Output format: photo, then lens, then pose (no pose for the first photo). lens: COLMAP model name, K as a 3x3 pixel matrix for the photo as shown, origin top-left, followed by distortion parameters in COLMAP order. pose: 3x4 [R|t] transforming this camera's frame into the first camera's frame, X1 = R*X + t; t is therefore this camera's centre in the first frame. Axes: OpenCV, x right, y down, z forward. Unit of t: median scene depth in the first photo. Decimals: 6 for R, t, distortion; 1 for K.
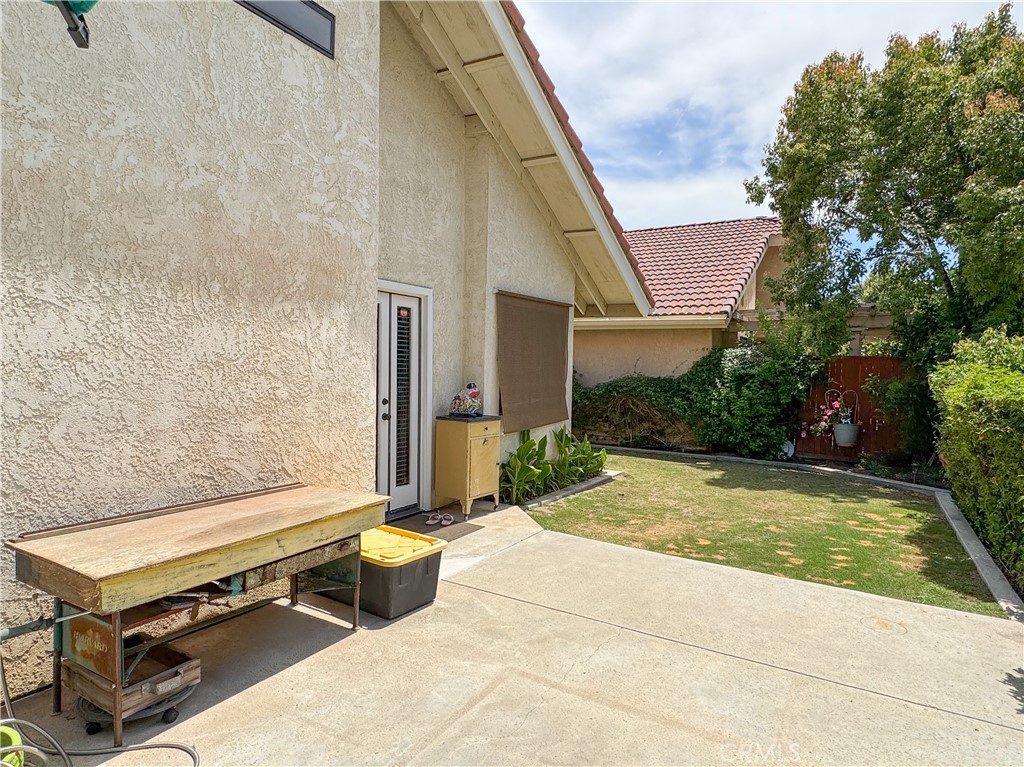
lens RADIAL K [[592.4, 0, 512.0], [0, 592.4, 383.5], [0, 0, 1]] dist [0.000375, 0.000110]
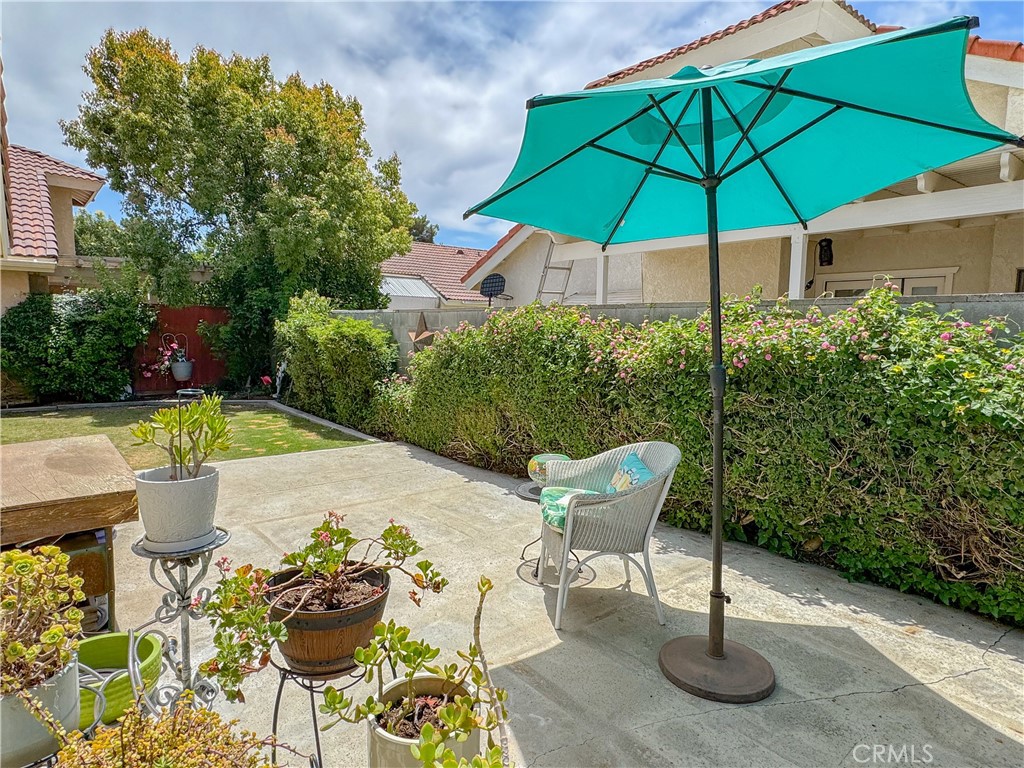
lens RADIAL K [[592.4, 0, 512.0], [0, 592.4, 384.0], [0, 0, 1]] dist [0.000375, 0.000110]
pose [[0.324676, -0.104276, 0.940060, -0.337490], [0.018639, 0.994416, 0.103868, 0.000168], [-0.945642, -0.016202, 0.324806, -0.024388]]
